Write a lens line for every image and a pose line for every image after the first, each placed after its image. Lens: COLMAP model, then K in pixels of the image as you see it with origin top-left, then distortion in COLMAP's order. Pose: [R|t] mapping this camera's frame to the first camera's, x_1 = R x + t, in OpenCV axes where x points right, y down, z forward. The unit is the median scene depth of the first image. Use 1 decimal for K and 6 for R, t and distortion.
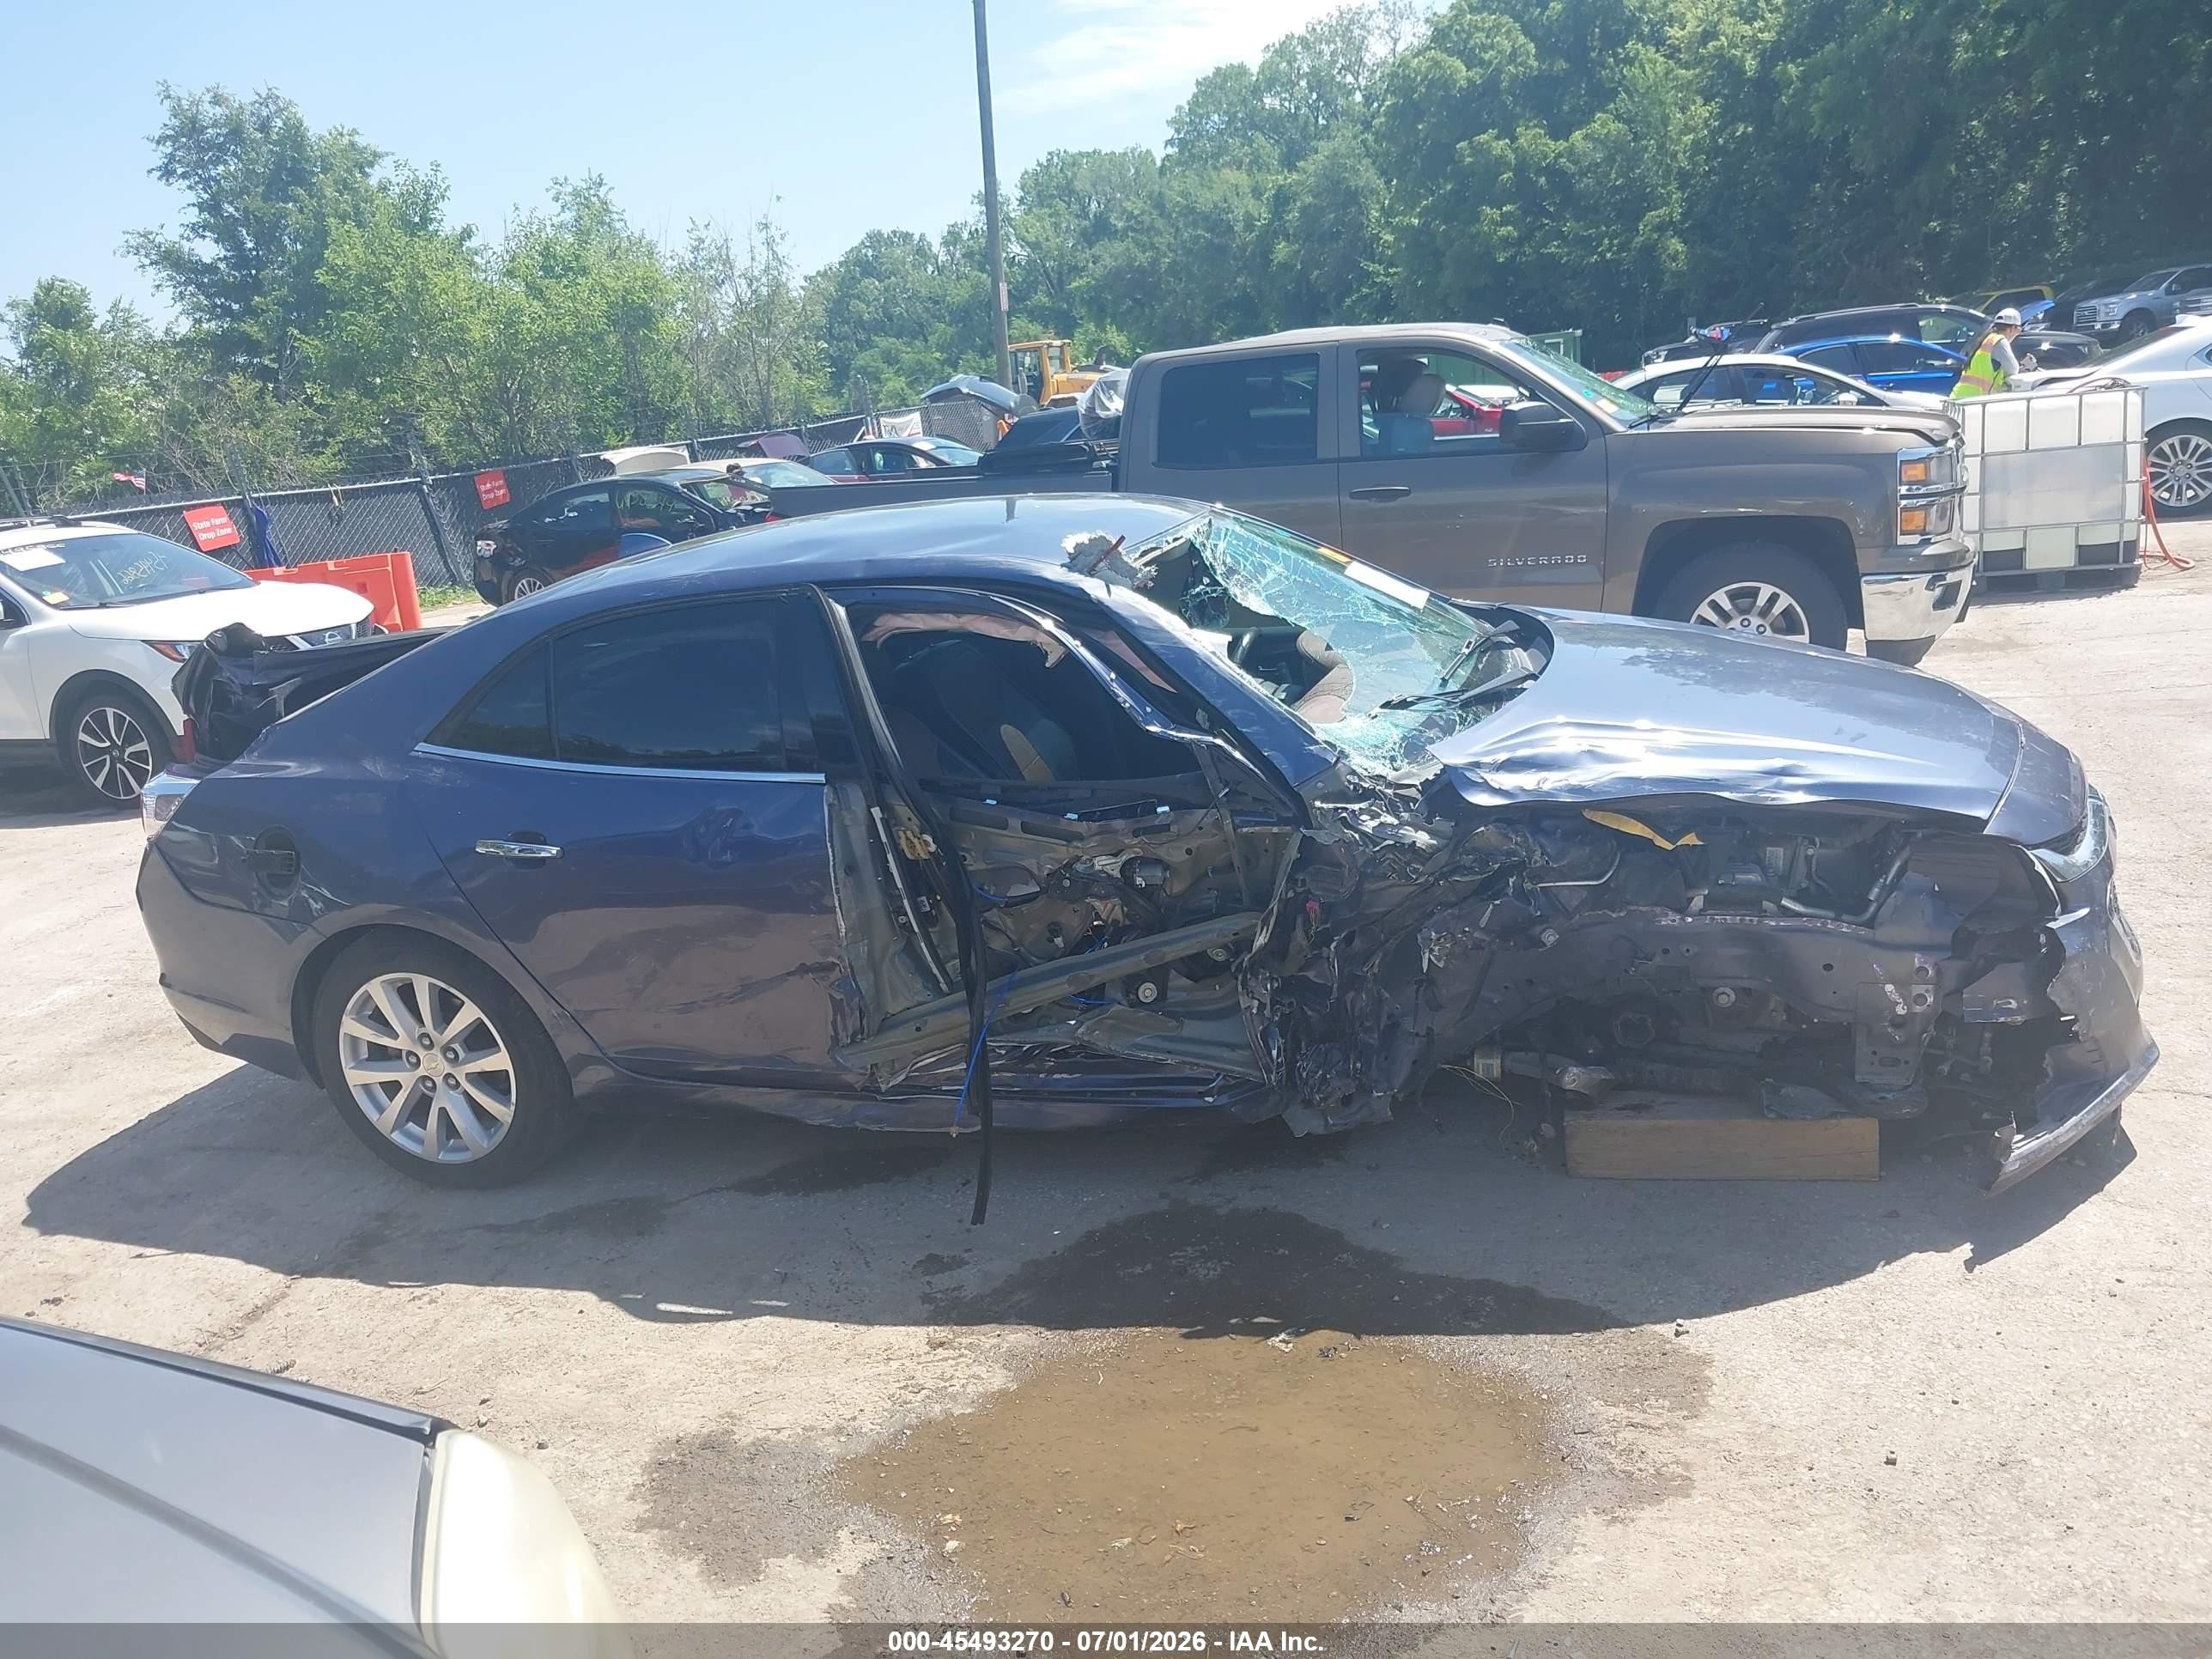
lens RADIAL K [[1706.2, 0, 1103.7], [0, 1706.2, 824.3], [0, 0, 1]] dist [0.006306, -0.008790]
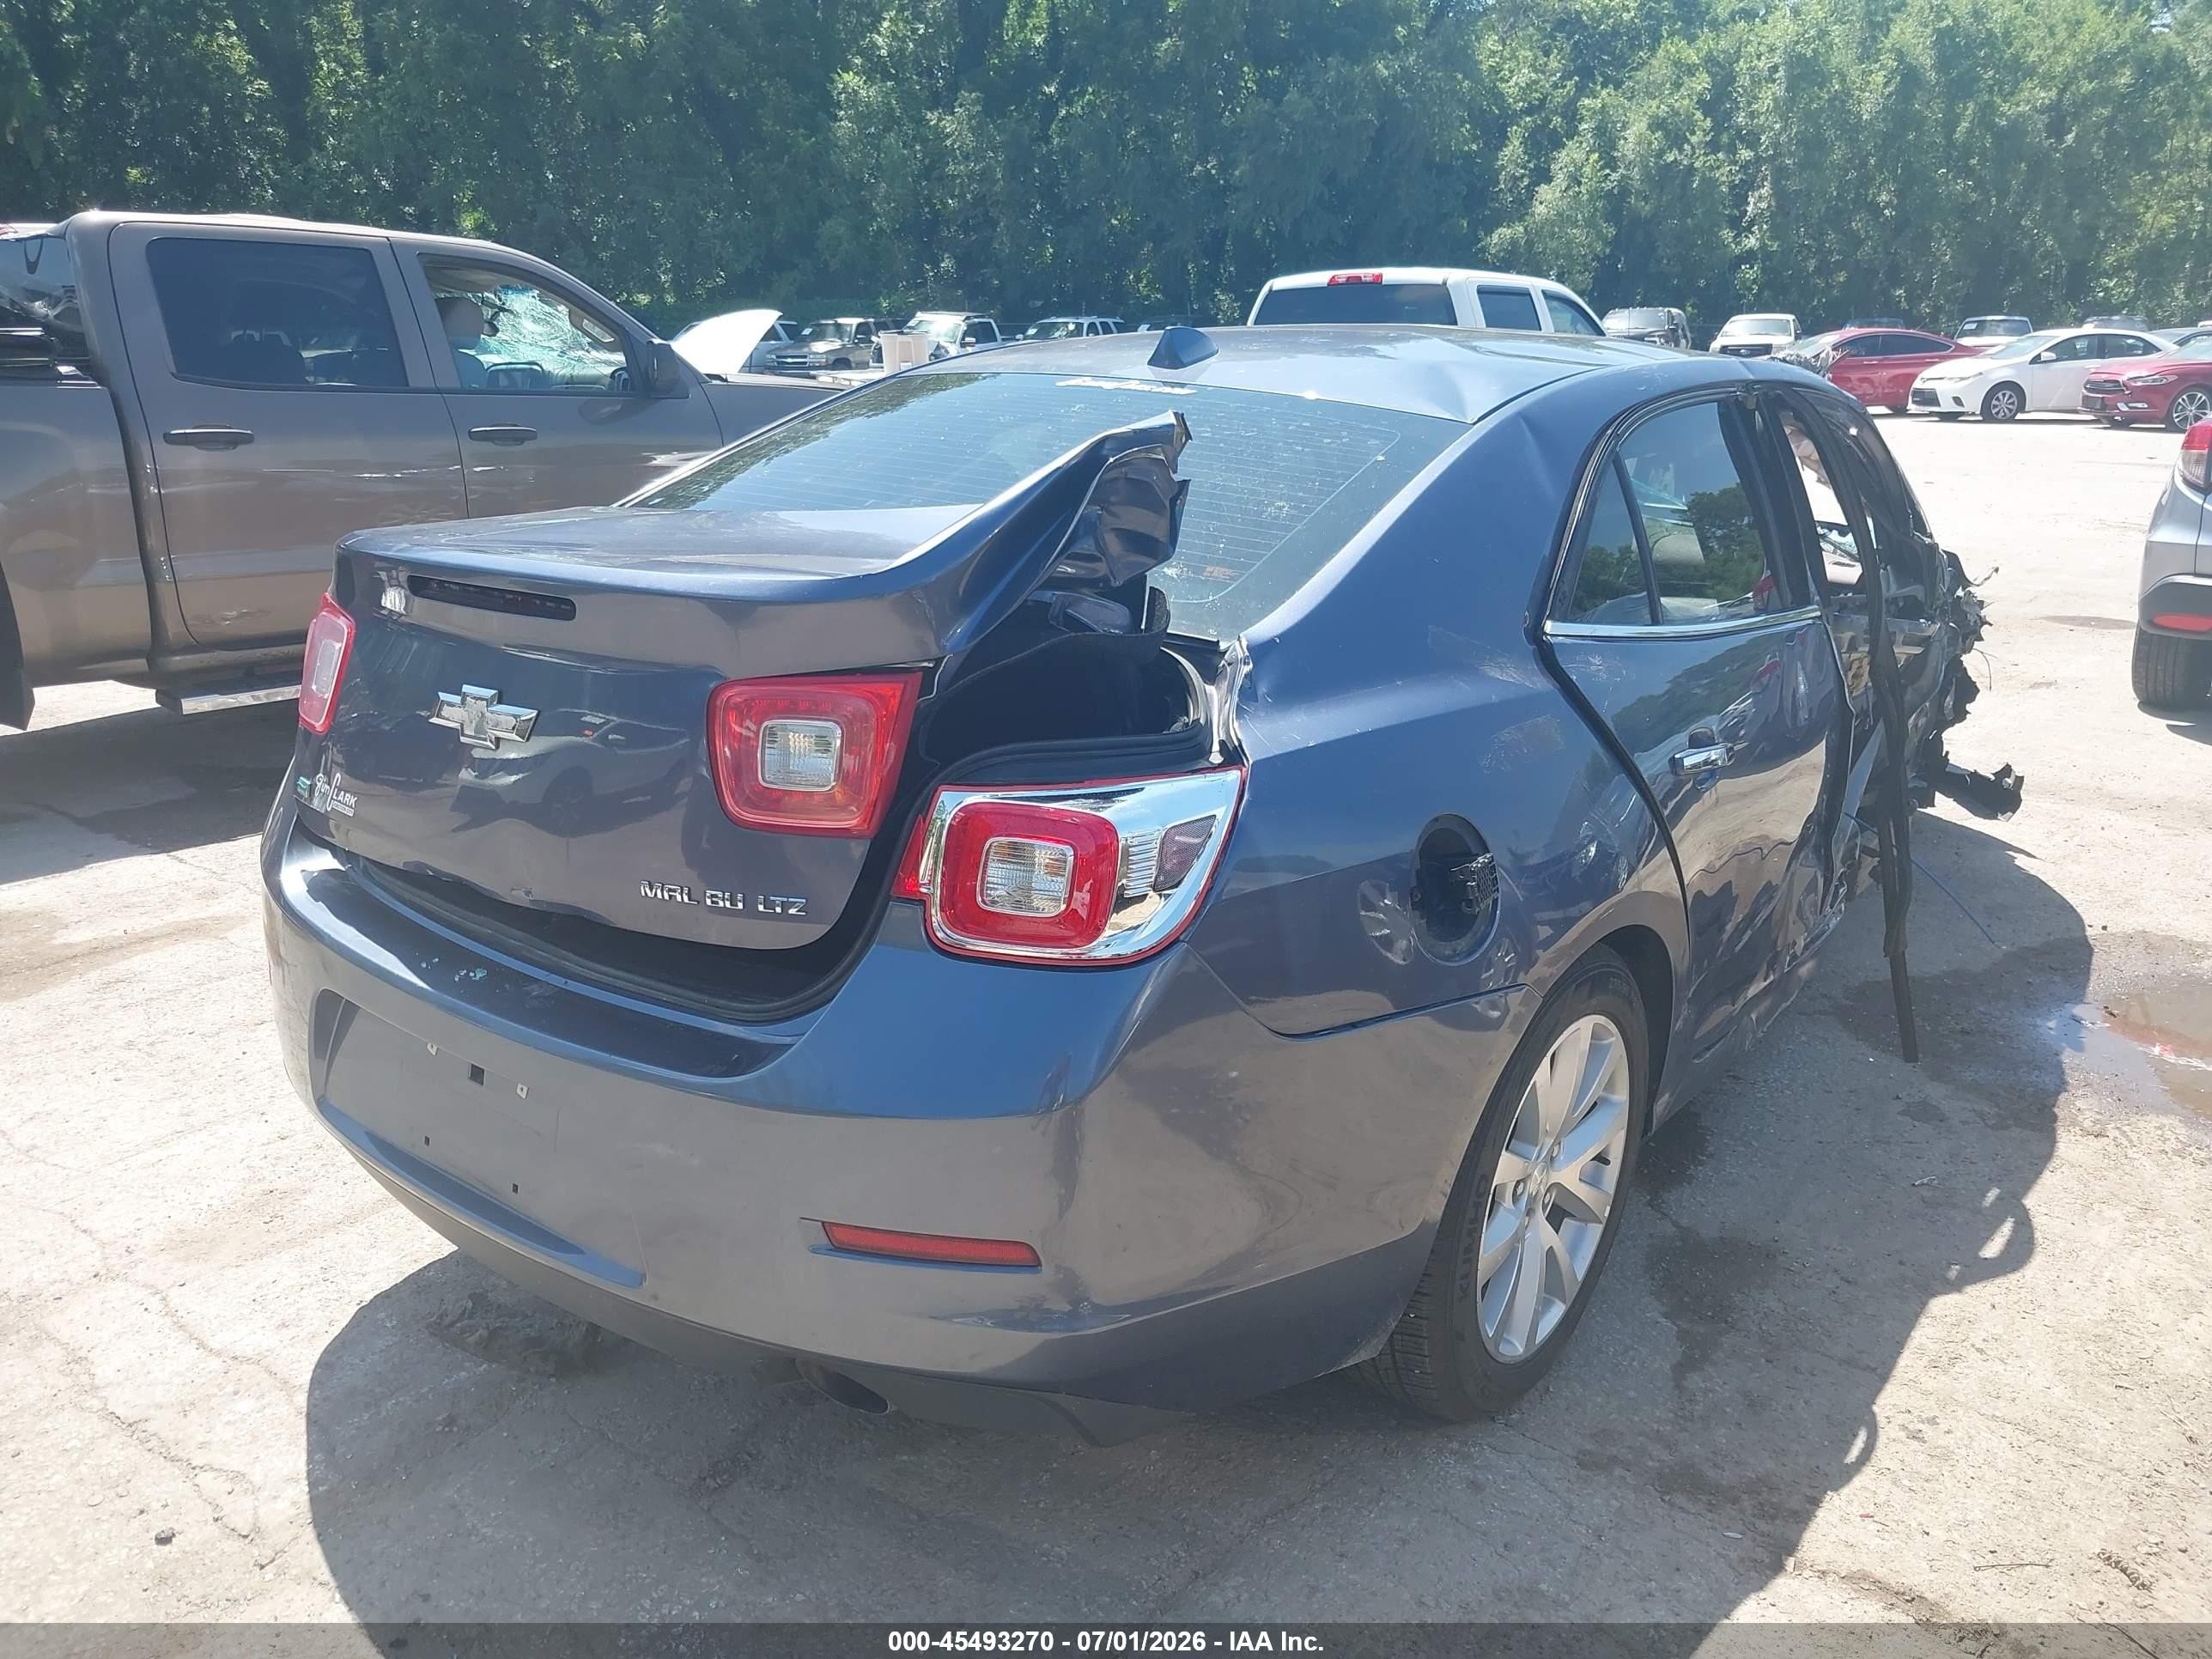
lens RADIAL K [[1708.0, 0, 1119.1], [0, 1708.0, 833.9], [0, 0, 1]] dist [0.030000, -0.041326]
pose [[0.370717, -0.149666, 0.916607, -1.134934], [0.223724, 0.972259, 0.068269, -0.057951], [-0.901397, 0.179758, 0.393917, 1.025774]]
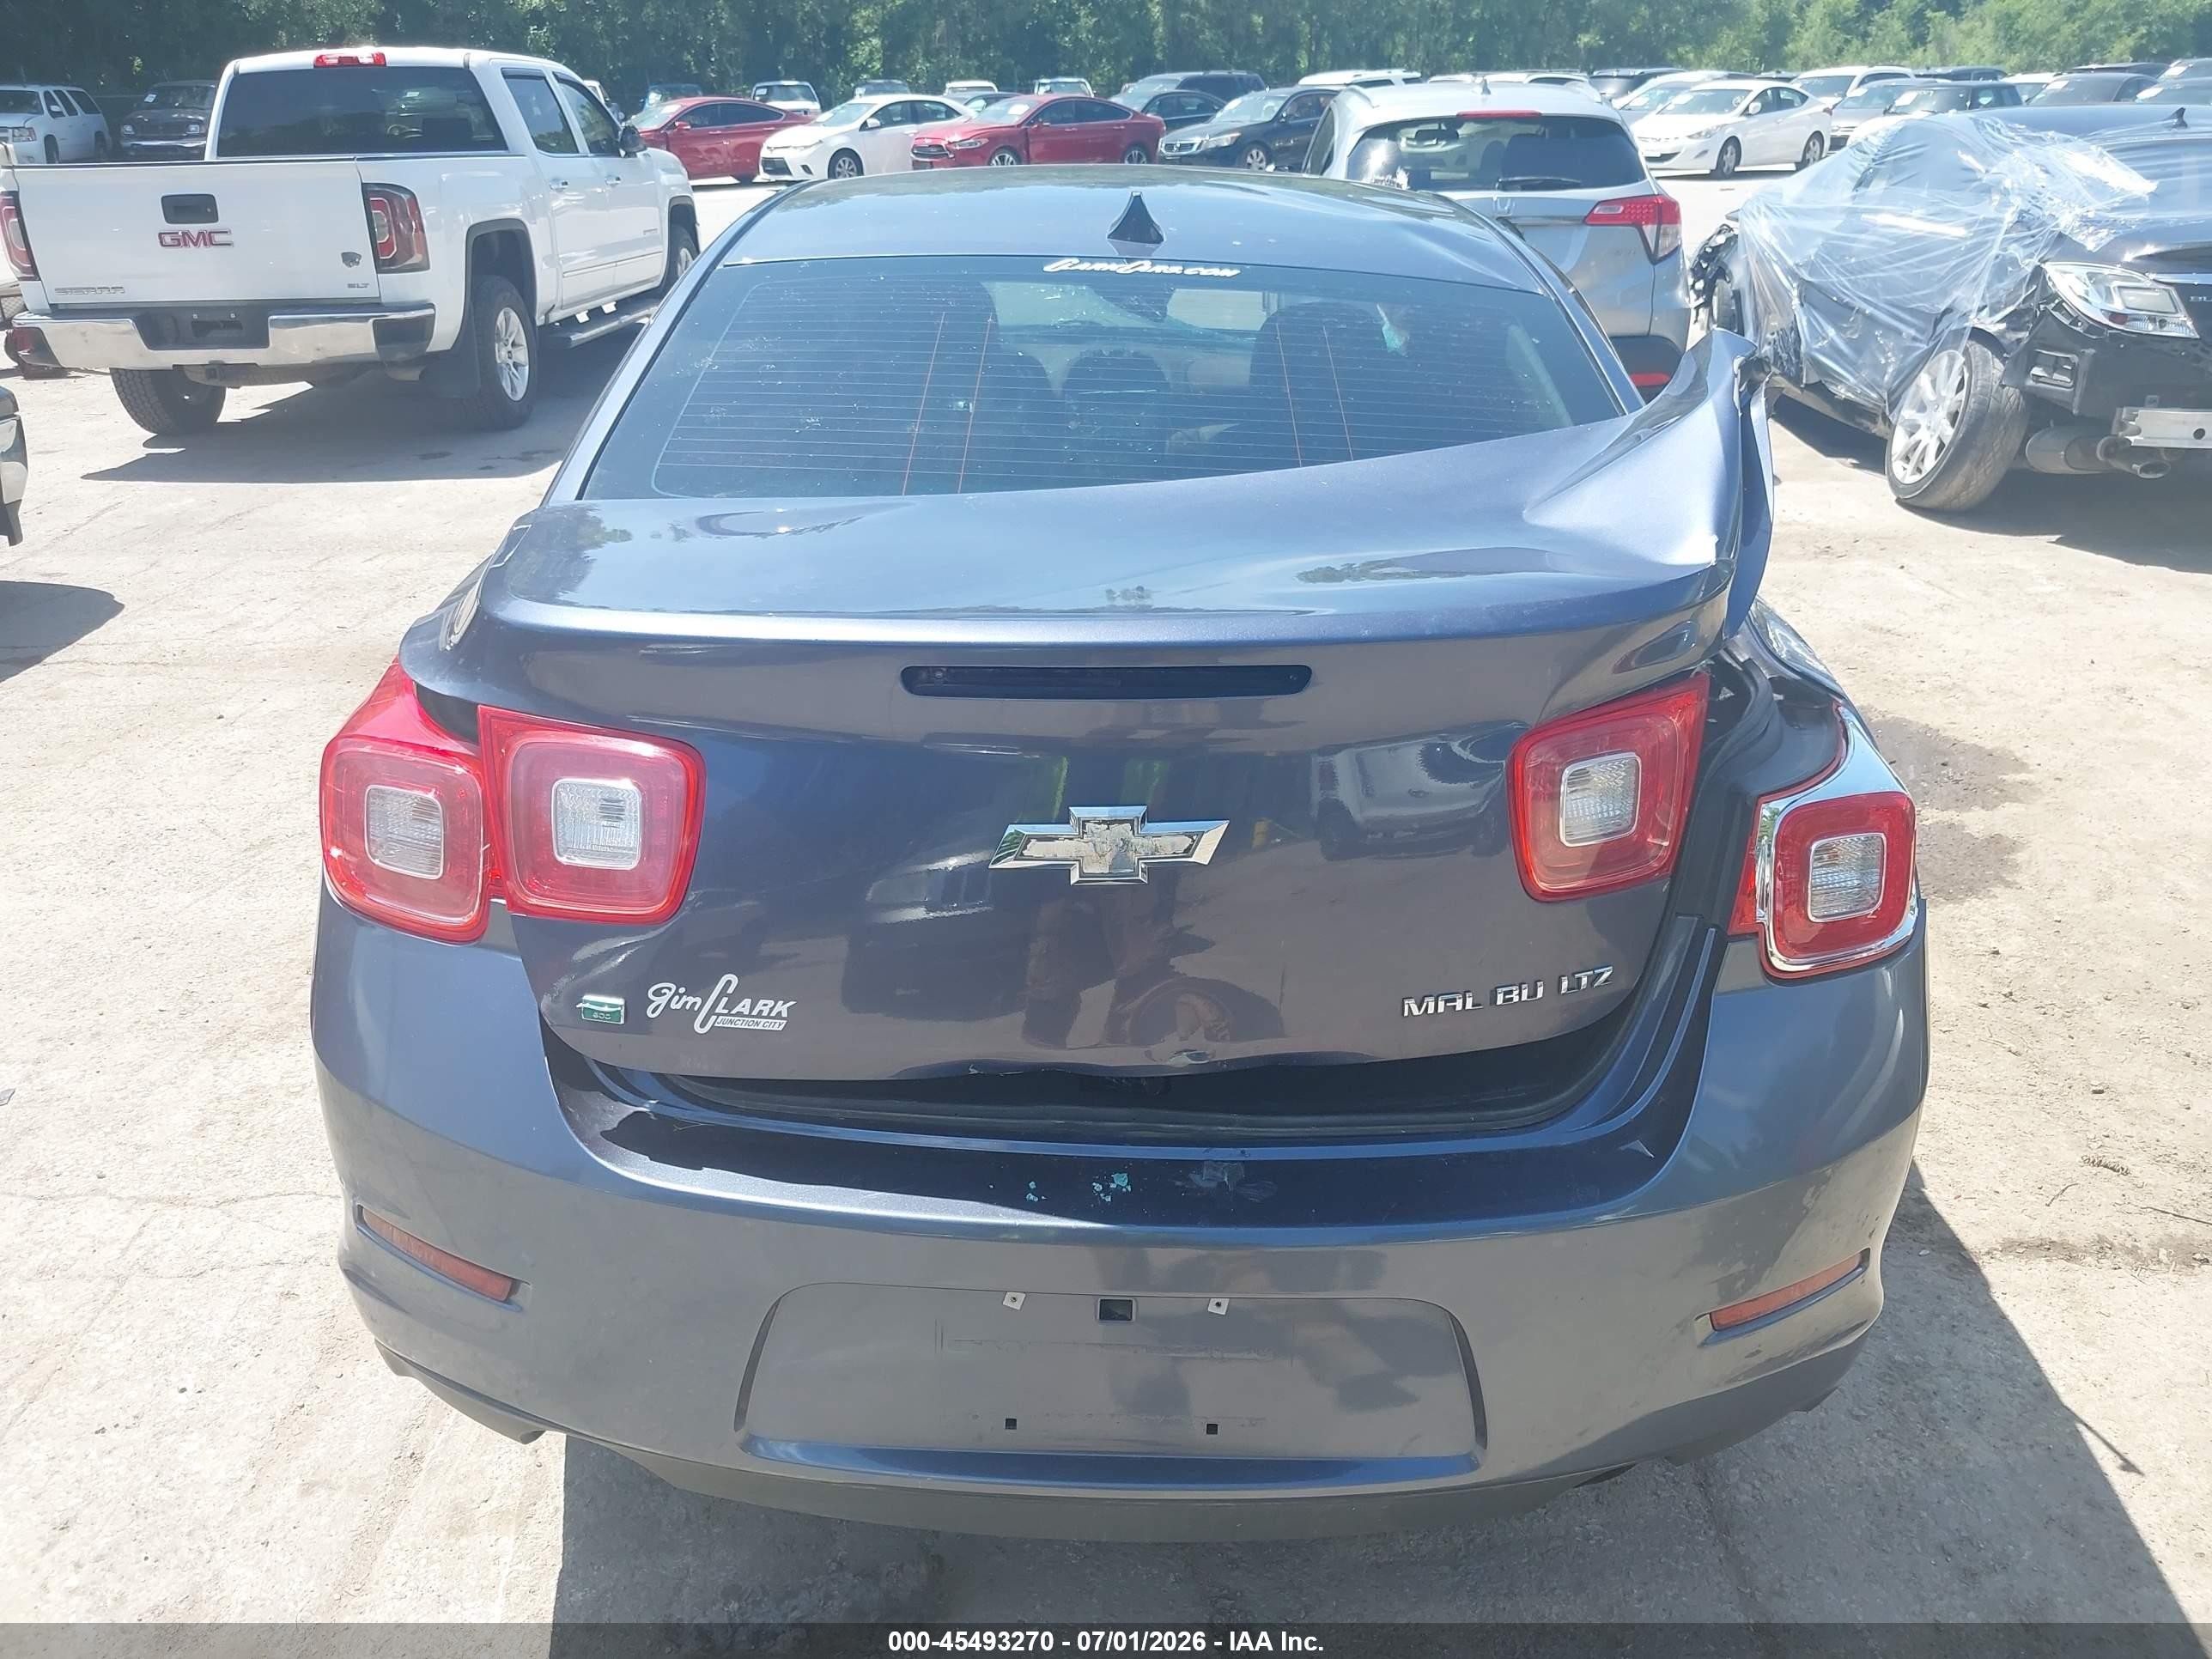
lens RADIAL K [[1706.2, 0, 1103.7], [0, 1706.2, 824.3], [0, 0, 1]] dist [0.006306, -0.008790]
pose [[-0.258000, -0.271978, 0.927073, -1.064604], [0.314881, 0.883495, 0.346823, -0.236412], [-0.913393, 0.381398, -0.142301, 1.458589]]
